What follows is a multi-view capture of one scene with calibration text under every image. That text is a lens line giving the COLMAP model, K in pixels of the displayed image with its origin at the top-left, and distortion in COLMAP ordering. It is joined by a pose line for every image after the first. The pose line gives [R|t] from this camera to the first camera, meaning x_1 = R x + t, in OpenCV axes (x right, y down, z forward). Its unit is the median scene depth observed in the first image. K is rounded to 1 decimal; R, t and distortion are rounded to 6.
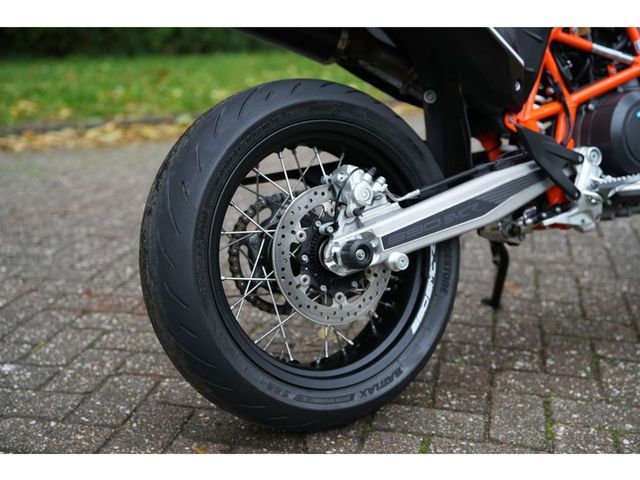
lens RADIAL K [[888.0, 0, 320.0], [0, 888.0, 240.0], [0, 0, 1]] dist [-0.106954, 0.979019]
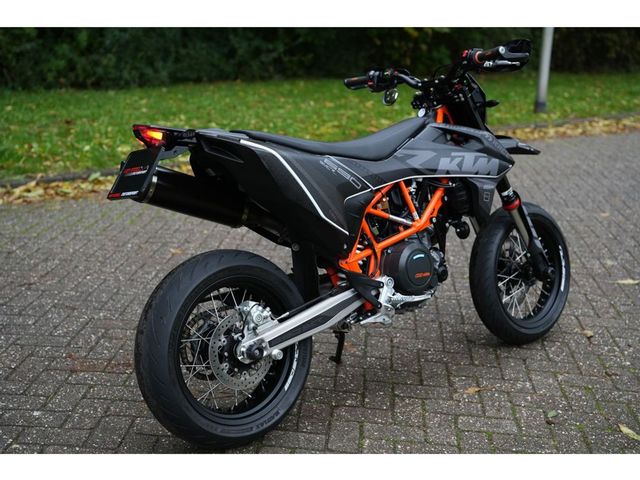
lens RADIAL K [[888.0, 0, 320.0], [0, 888.0, 240.0], [0, 0, 1]] dist [-0.106954, 0.979019]
pose [[0.990325, -0.000117, 0.138765, -0.067842], [-0.001109, 0.999961, 0.008762, -0.198236], [-0.138761, -0.008831, 0.990287, -0.713338]]
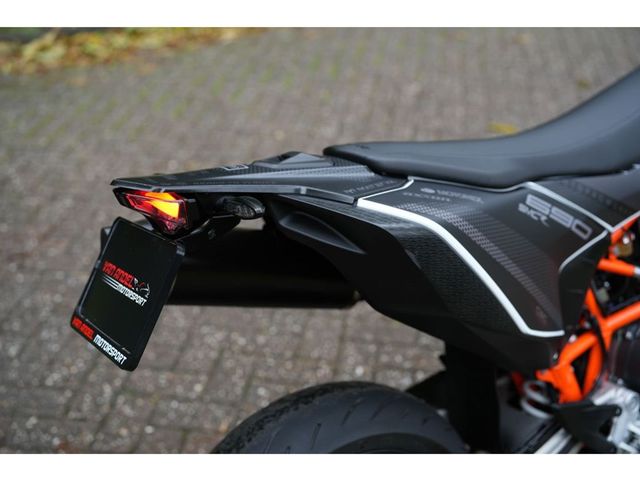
lens RADIAL K [[892.6, 0, 320.0], [0, 892.6, 240.0], [0, 0, 1]] dist [-0.139321, 1.457935]
pose [[0.998360, -0.019936, 0.053661, -0.056617], [0.005512, 0.966522, 0.256523, -0.507563], [-0.056978, -0.255807, 0.965047, 0.178101]]
